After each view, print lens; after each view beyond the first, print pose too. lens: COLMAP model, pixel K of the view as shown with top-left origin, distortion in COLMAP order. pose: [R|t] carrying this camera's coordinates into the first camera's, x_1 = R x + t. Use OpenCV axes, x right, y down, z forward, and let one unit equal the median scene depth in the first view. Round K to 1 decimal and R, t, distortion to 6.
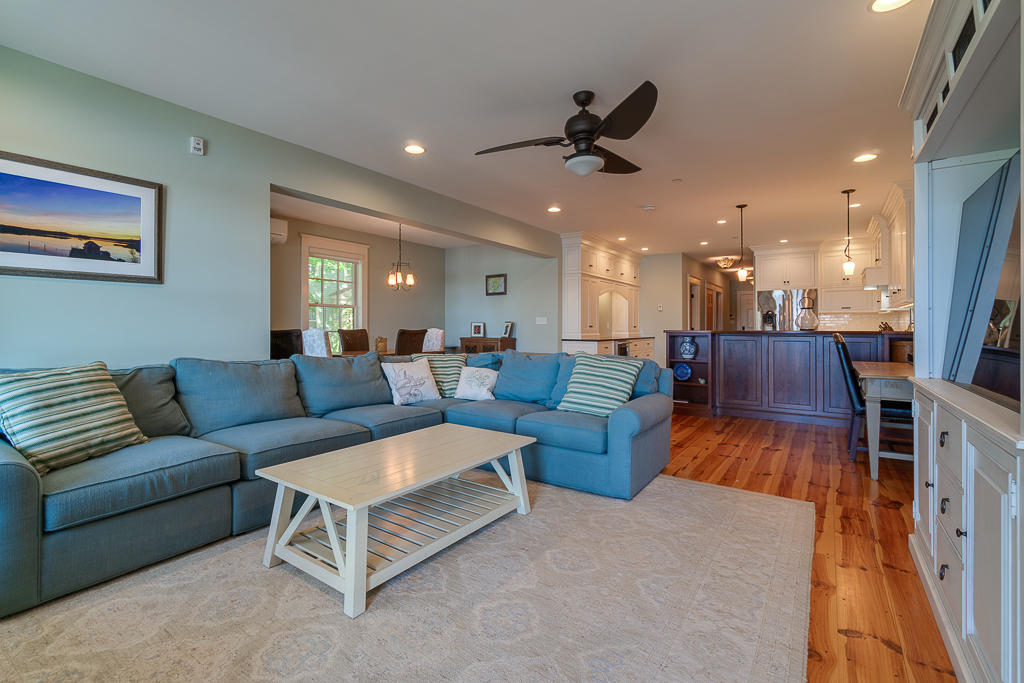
lens RADIAL K [[450.4, 0, 509.2], [0, 450.4, 326.6], [0, 0, 1]] dist [-0.000552, 0.000070]
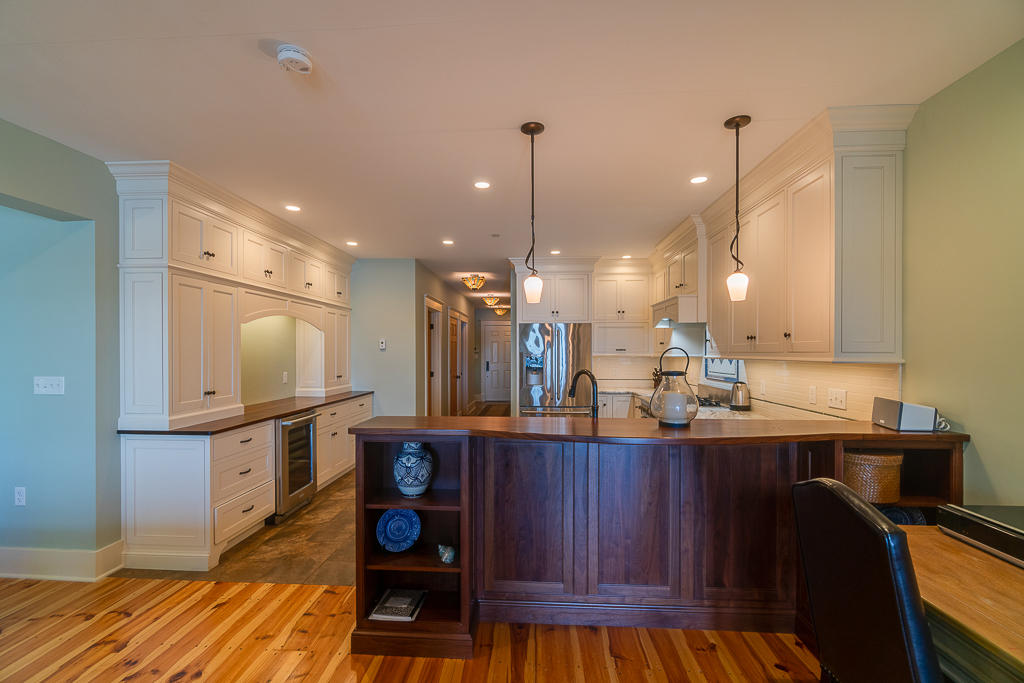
lens RADIAL K [[449.7, 0, 509.9], [0, 449.7, 353.7], [0, 0, 1]] dist [-0.000045, 0.000048]
pose [[0.851925, -0.002053, 0.523661, 0.182266], [-0.000601, 0.999988, 0.004899, -0.037107], [-0.523664, -0.004489, 0.851913, 0.430047]]
